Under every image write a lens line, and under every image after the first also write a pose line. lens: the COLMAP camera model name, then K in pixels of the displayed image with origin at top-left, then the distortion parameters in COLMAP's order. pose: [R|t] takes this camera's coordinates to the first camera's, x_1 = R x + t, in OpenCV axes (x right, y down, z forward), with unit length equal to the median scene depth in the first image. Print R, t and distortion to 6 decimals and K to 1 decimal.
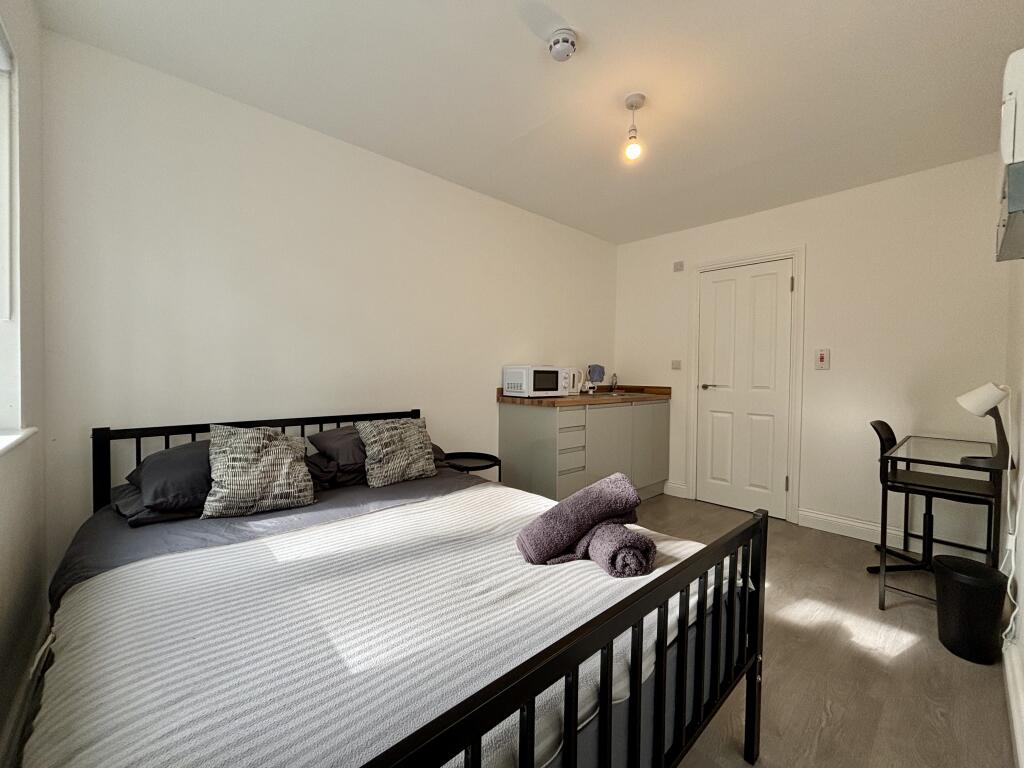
lens RADIAL K [[414.1, 0, 512.0], [0, 414.1, 383.1], [0, 0, 1]] dist [-0.000677, -0.000631]
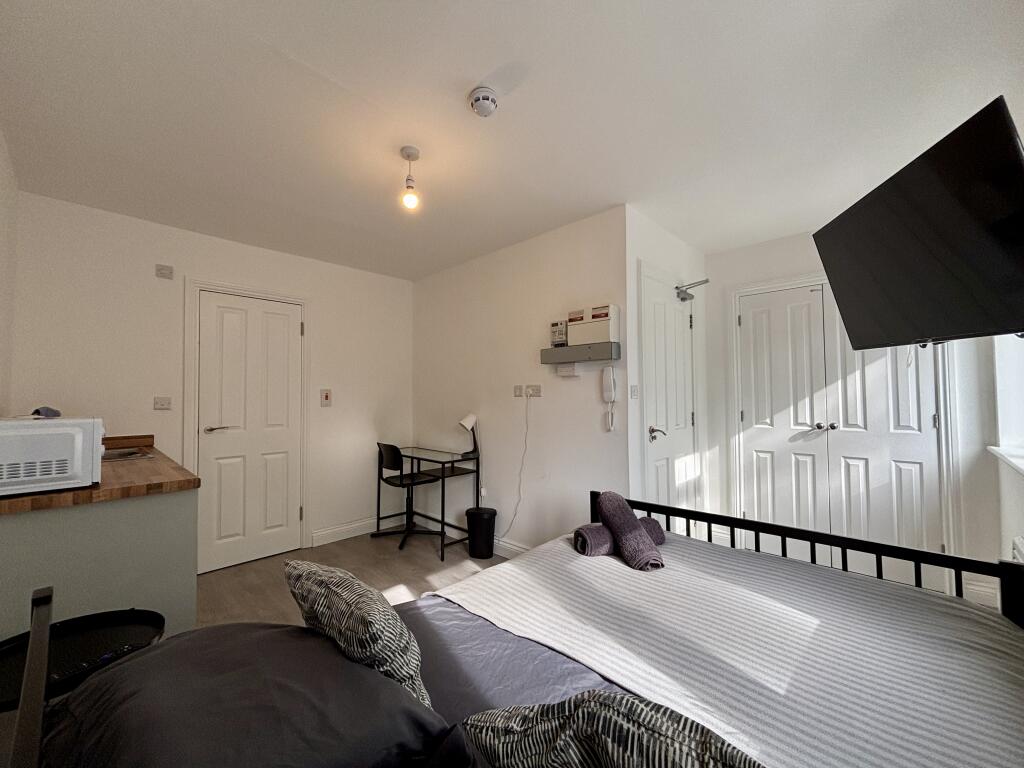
lens RADIAL K [[414.1, 0, 509.6], [0, 414.1, 383.4], [0, 0, 1]] dist [-0.000677, -0.000631]
pose [[-0.054494, 0.019482, 0.998324, -0.458170], [0.032304, 0.999321, -0.017739, -0.058982], [-0.997991, 0.031283, -0.055086, 0.530382]]
